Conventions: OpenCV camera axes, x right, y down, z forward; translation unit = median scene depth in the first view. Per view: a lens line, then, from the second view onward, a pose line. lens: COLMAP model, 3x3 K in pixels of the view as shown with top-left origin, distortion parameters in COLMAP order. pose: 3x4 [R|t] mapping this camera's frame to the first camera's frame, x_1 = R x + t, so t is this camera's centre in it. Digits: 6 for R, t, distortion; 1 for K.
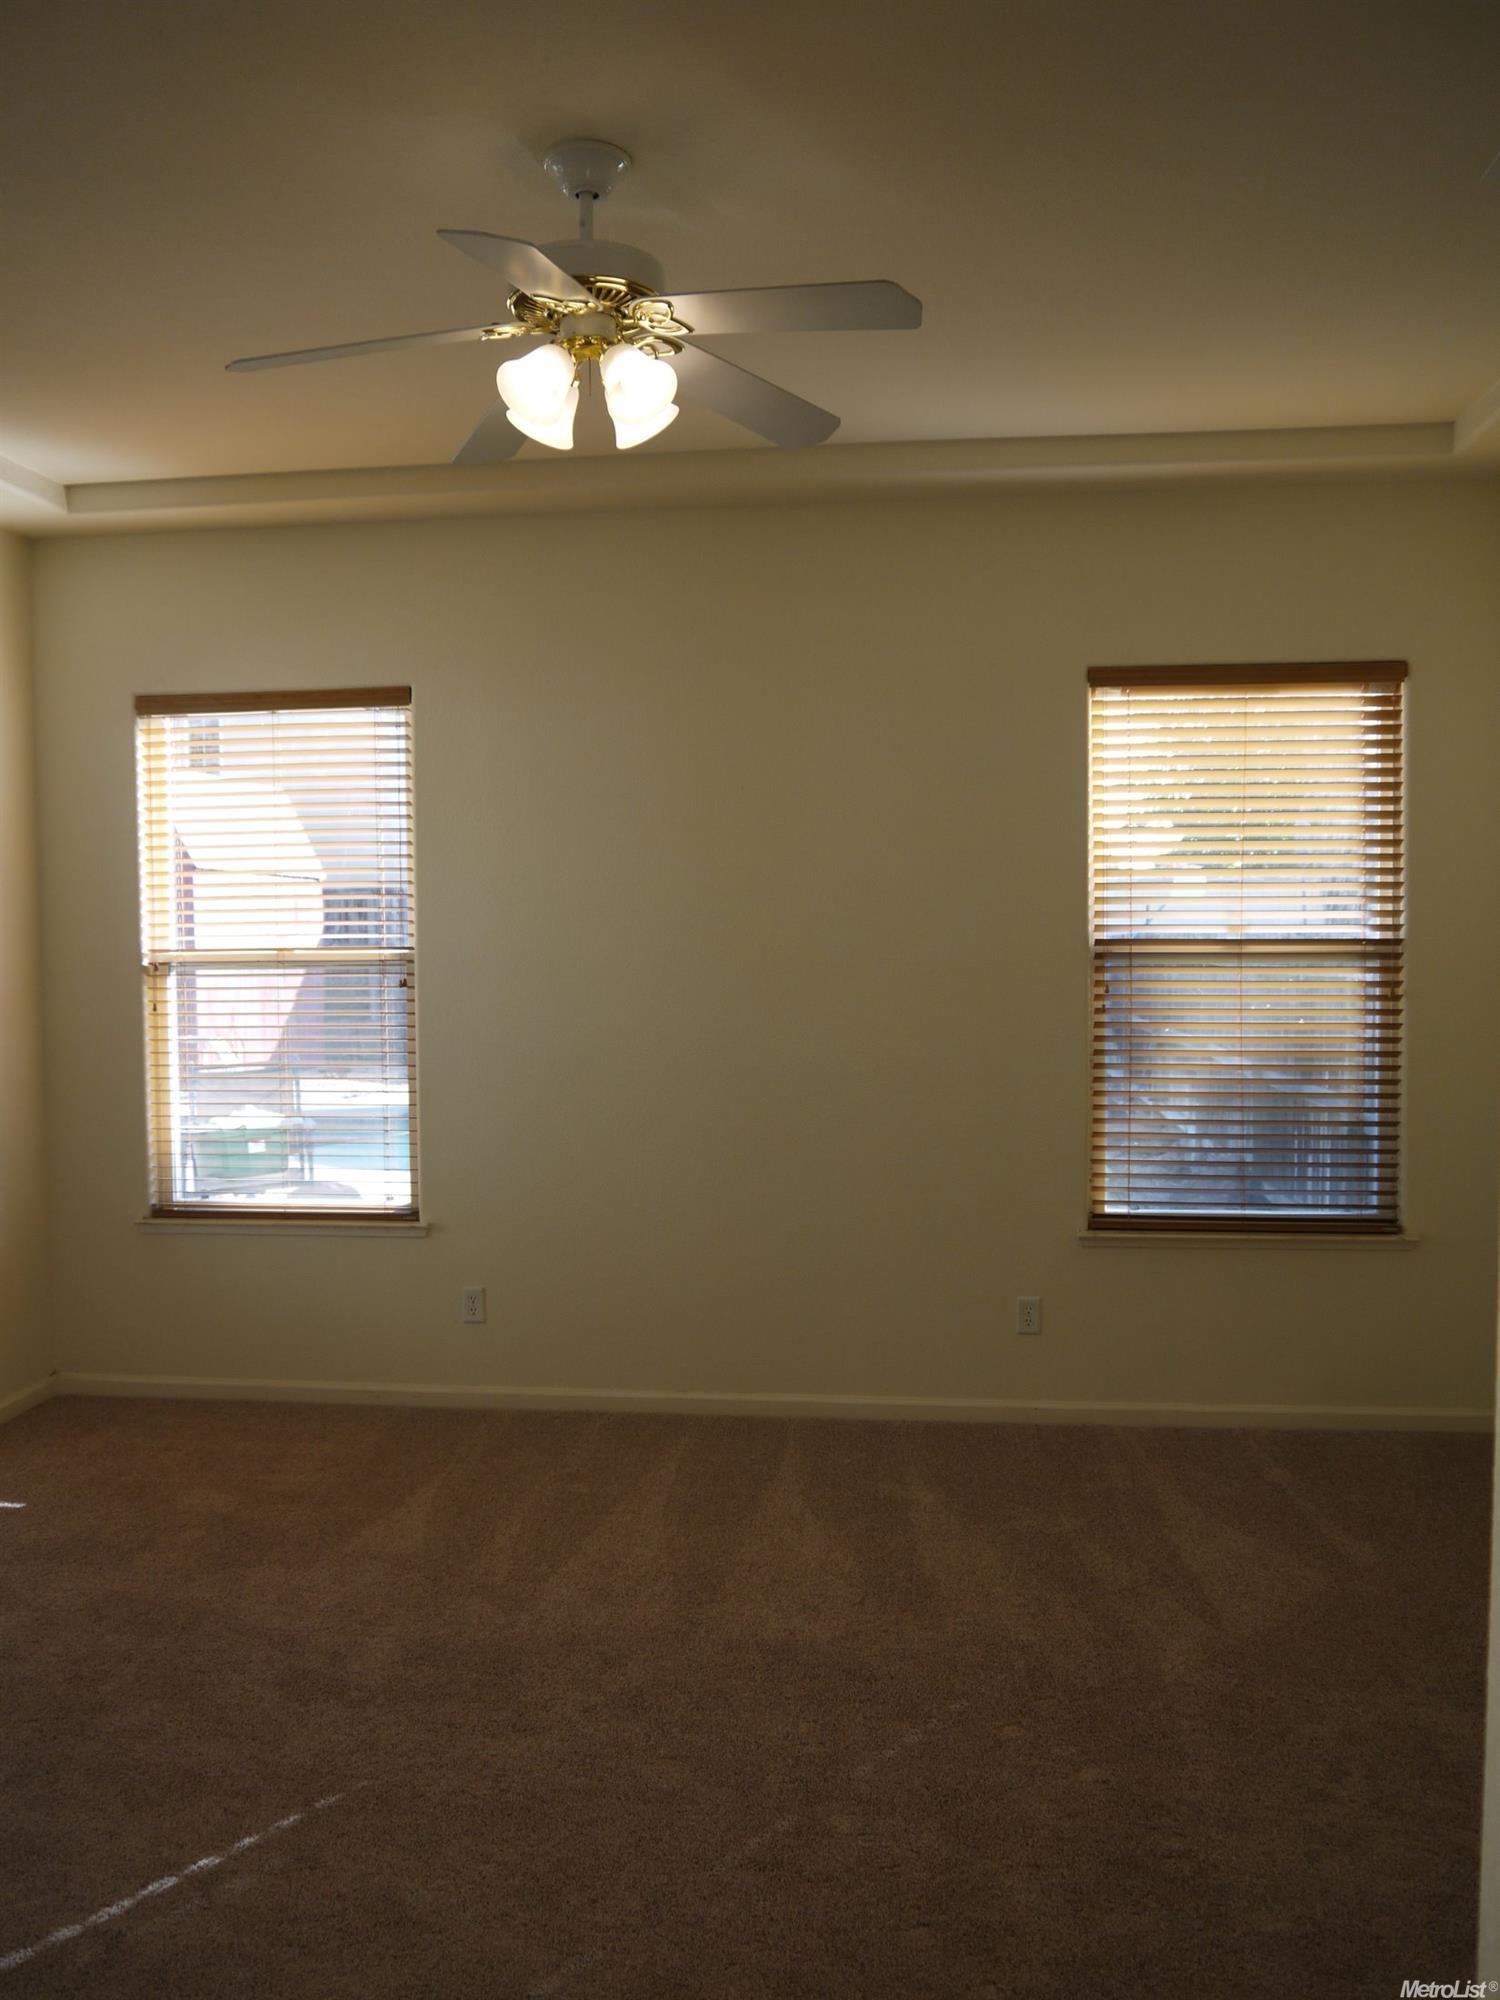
lens RADIAL K [[1669.6, 0, 756.1], [0, 1669.6, 1001.1], [0, 0, 1]] dist [-0.035427, 0.011786]
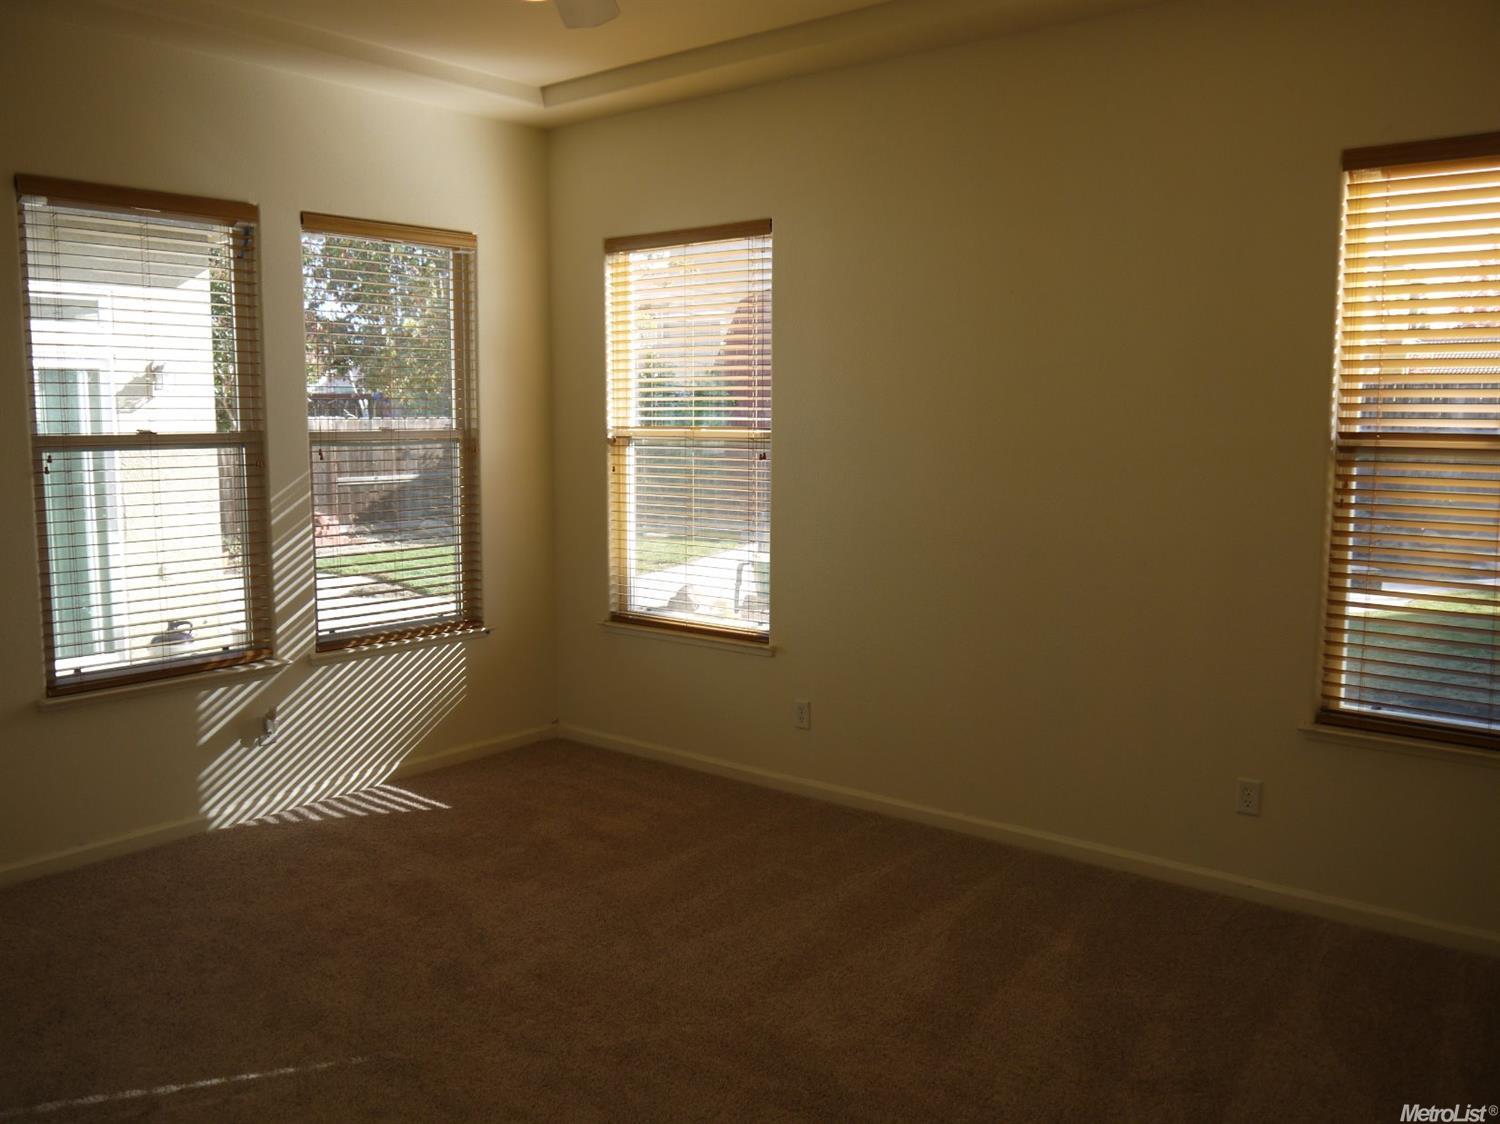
lens RADIAL K [[1252.2, 0, 752.8], [0, 1252.2, 558.0], [0, 0, 1]] dist [-0.035427, 0.011786]
pose [[0.846081, 0.071461, -0.528242, 0.298913], [-0.033956, 0.996186, 0.080378, -0.010327], [0.531971, -0.050070, 0.845281, 0.192787]]
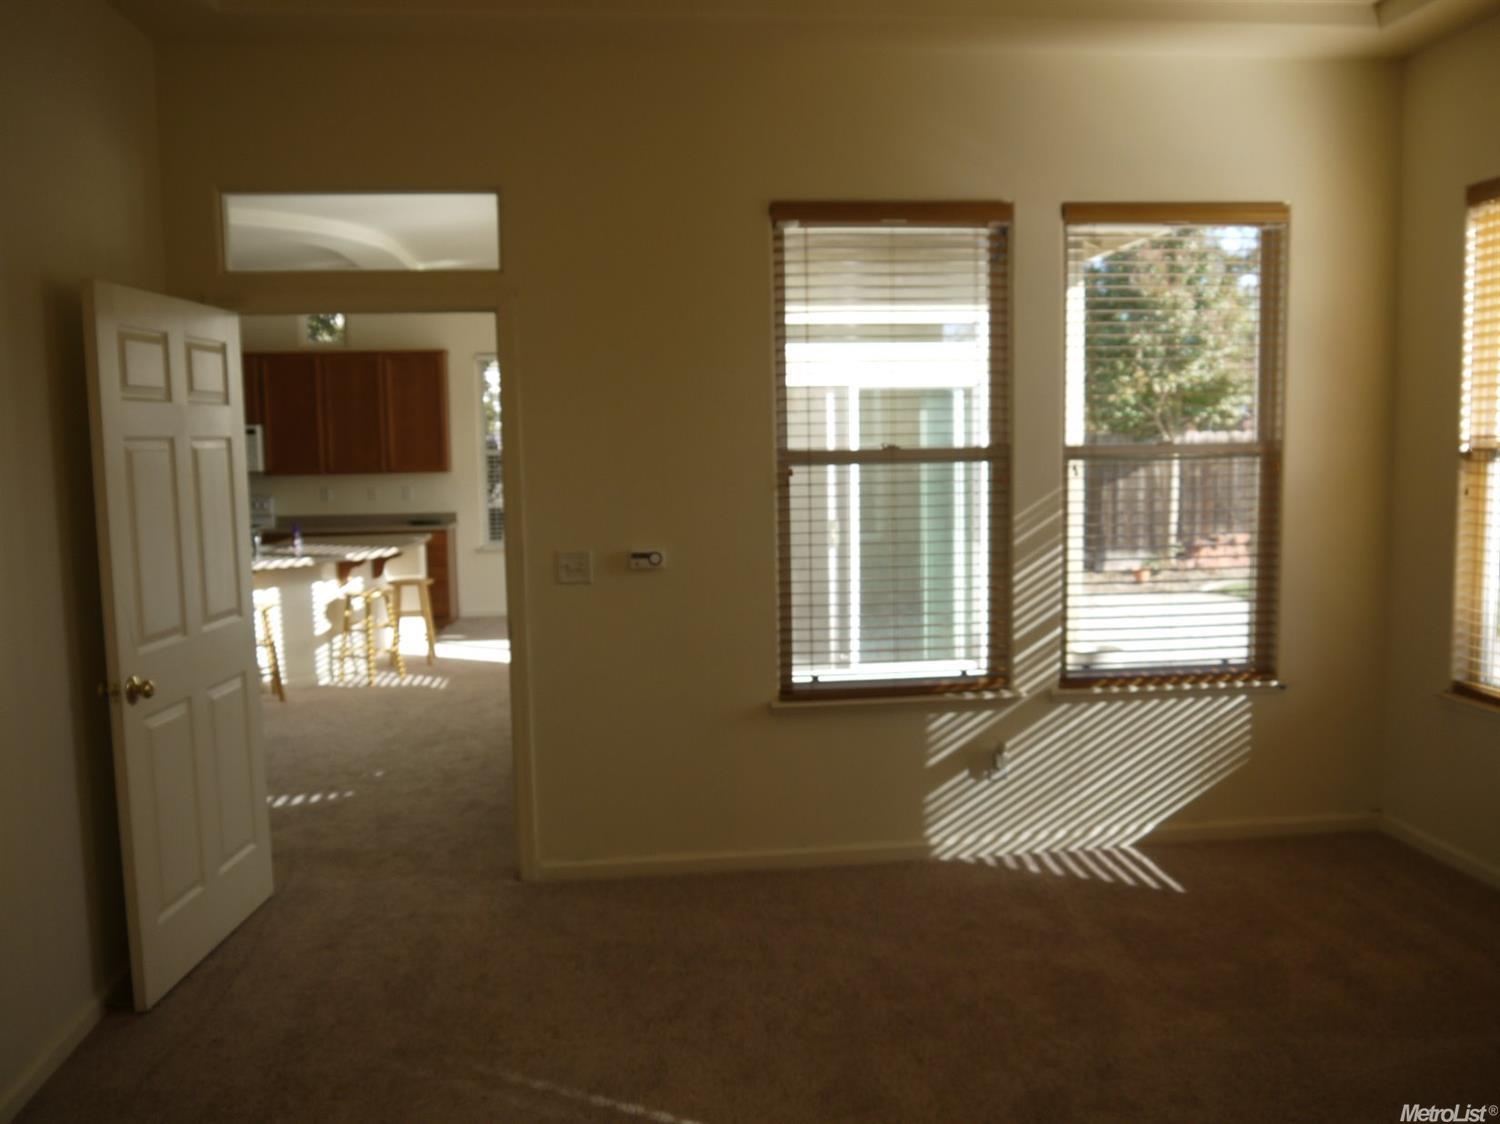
lens RADIAL K [[1285.1, 0, 743.6], [0, 1285.1, 558.0], [0, 0, 1]] dist [-0.050563, 0.075633]
pose [[0.228902, 0.101250, -0.968170, 0.319956], [-0.029720, 0.994839, 0.097012, -0.019824], [0.972996, 0.006567, 0.230730, 0.398104]]
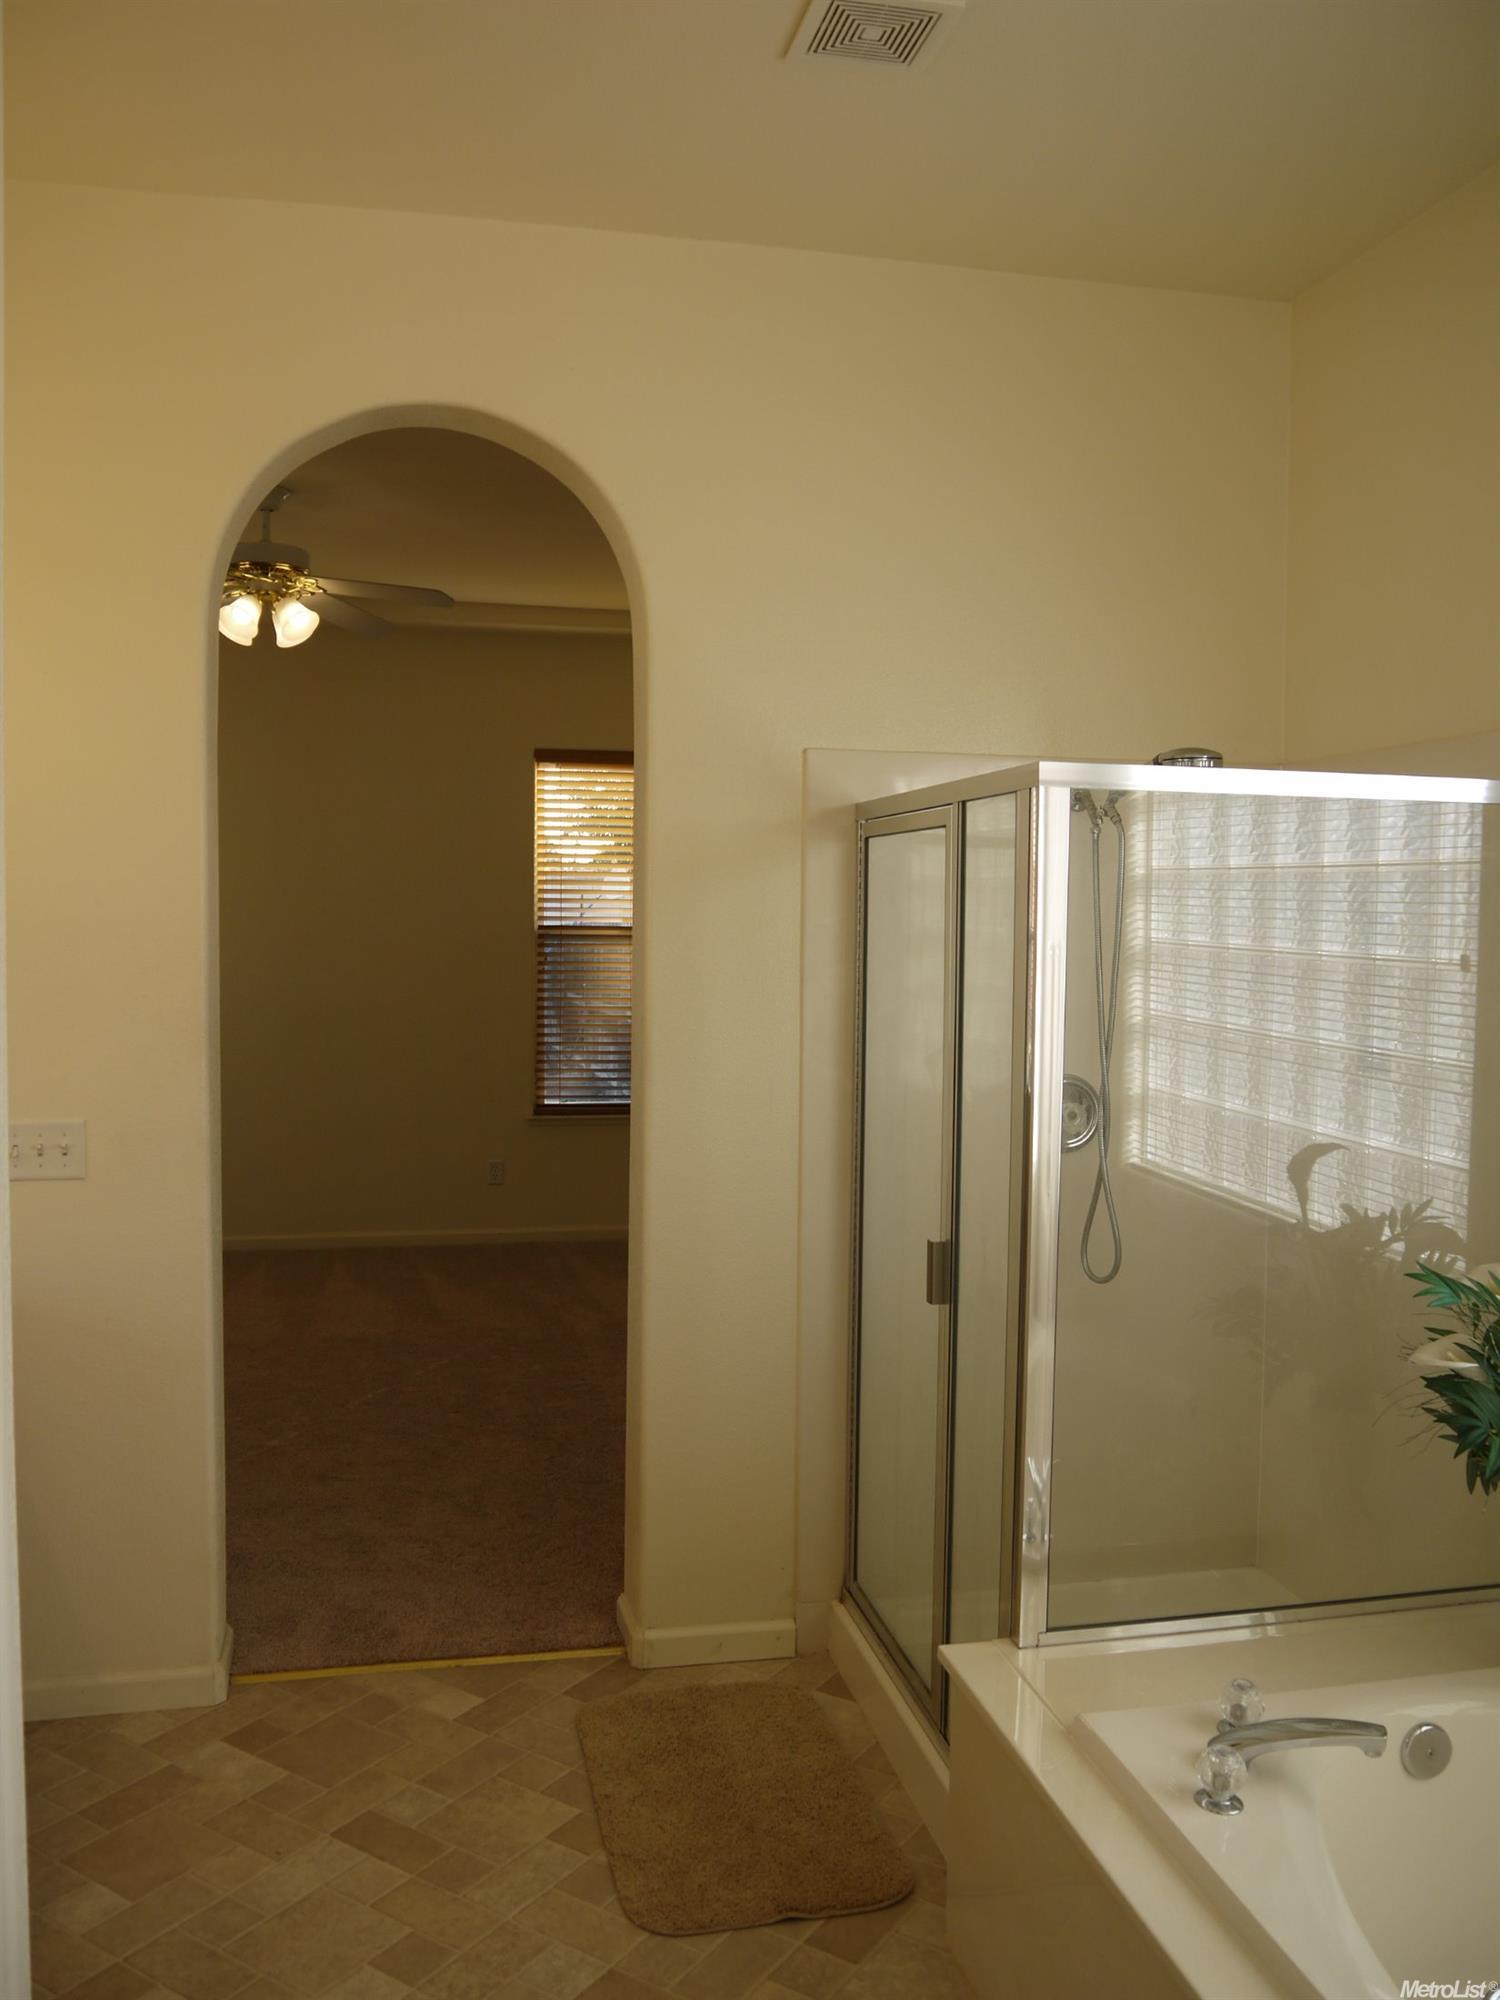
lens RADIAL K [[1669.6, 0, 756.1], [0, 1669.6, 1001.1], [0, 0, 1]] dist [-0.035427, 0.011786]
pose [[0.945863, -0.000956, 0.324565, -0.105704], [-0.001194, 0.999979, 0.006424, 0.022465], [-0.324564, -0.006464, 0.945842, -0.519142]]
